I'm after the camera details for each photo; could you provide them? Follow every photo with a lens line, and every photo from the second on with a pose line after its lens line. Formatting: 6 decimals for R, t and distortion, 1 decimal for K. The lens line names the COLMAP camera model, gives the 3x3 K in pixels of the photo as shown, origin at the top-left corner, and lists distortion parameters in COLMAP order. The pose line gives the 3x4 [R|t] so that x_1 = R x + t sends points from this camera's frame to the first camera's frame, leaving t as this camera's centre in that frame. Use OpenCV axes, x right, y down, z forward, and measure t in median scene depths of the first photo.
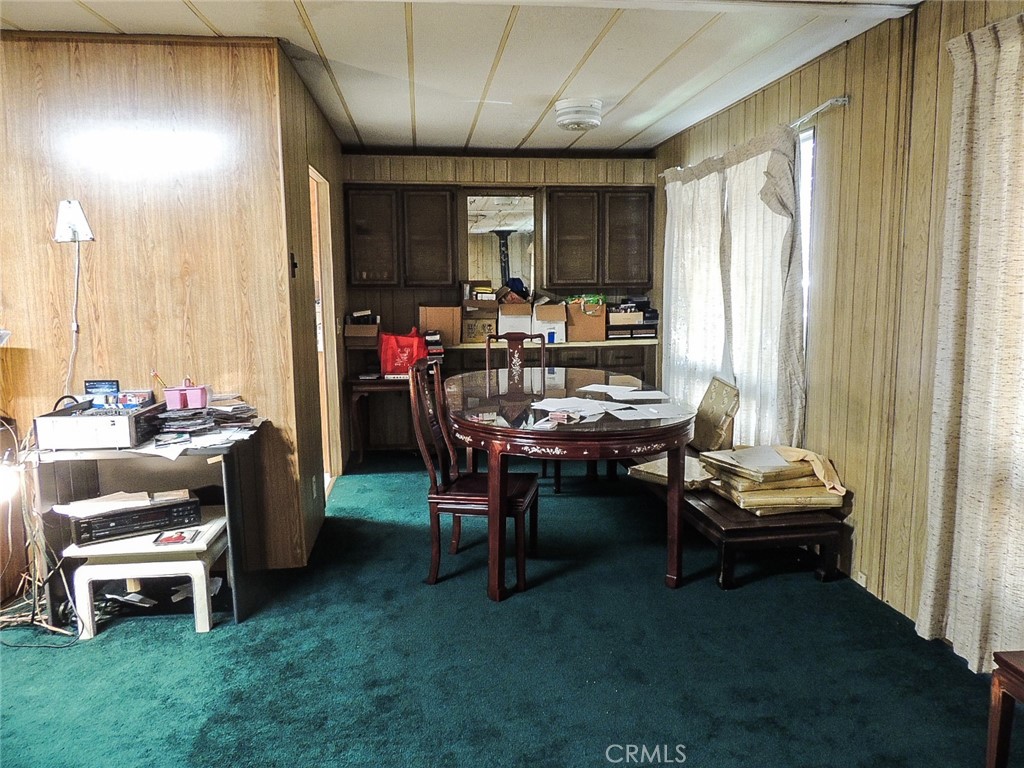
lens RADIAL K [[728.4, 0, 512.0], [0, 728.4, 384.0], [0, 0, 1]] dist [-0.005780, -0.003275]
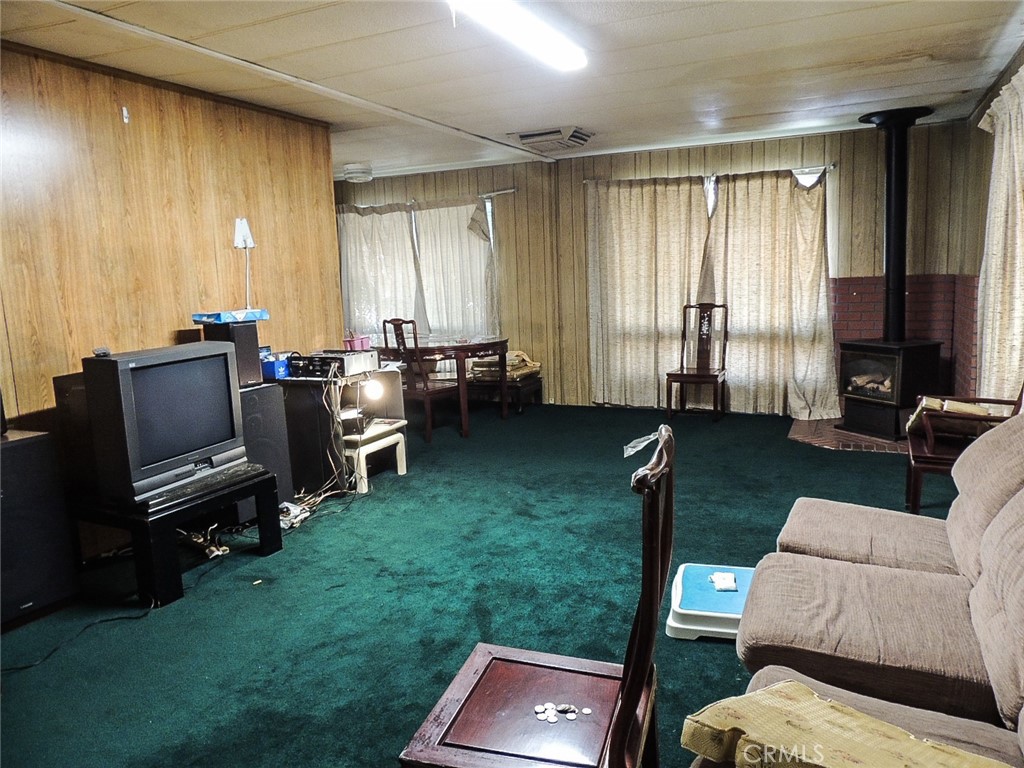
lens RADIAL K [[728.4, 0, 512.0], [0, 728.4, 384.0], [0, 0, 1]] dist [-0.005780, -0.003275]
pose [[0.531767, -0.151079, 0.833306, -1.262607], [0.227641, 0.973246, 0.031183, 0.108529], [-0.815722, 0.173112, 0.551932, -0.117549]]
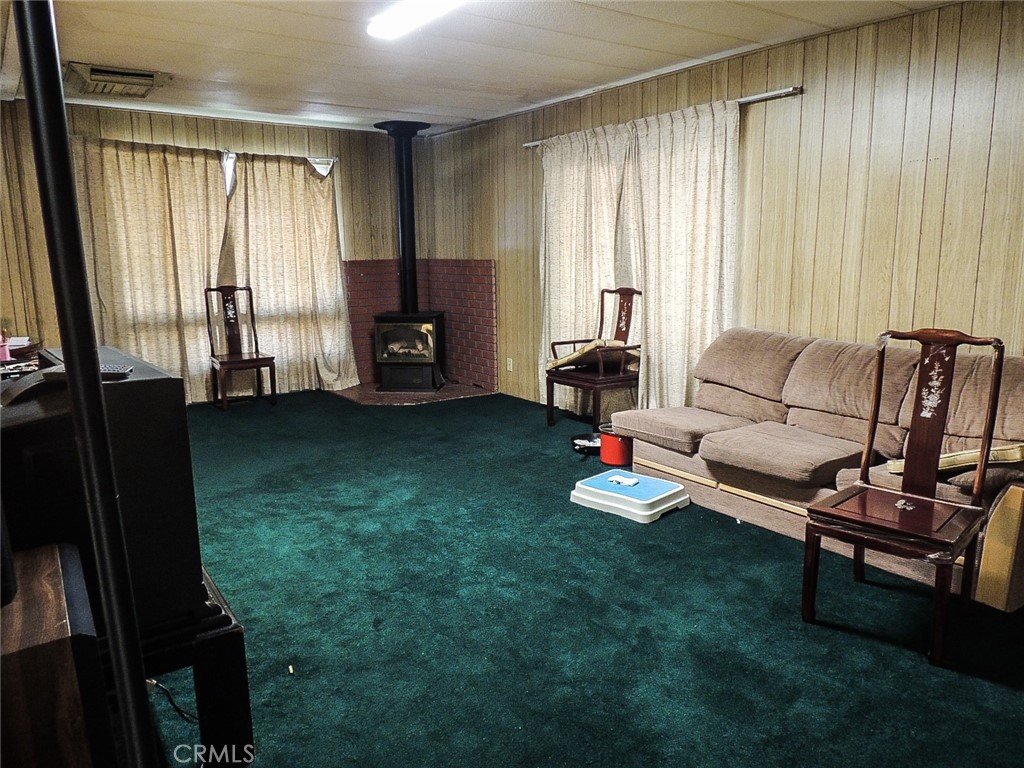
lens RADIAL K [[728.4, 0, 512.0], [0, 728.4, 384.0], [0, 0, 1]] dist [-0.005780, -0.003275]
pose [[-0.472741, -0.165781, 0.865467, -1.318299], [0.202337, 0.935481, 0.289714, -0.061795], [-0.857657, 0.312075, -0.408696, 0.631964]]
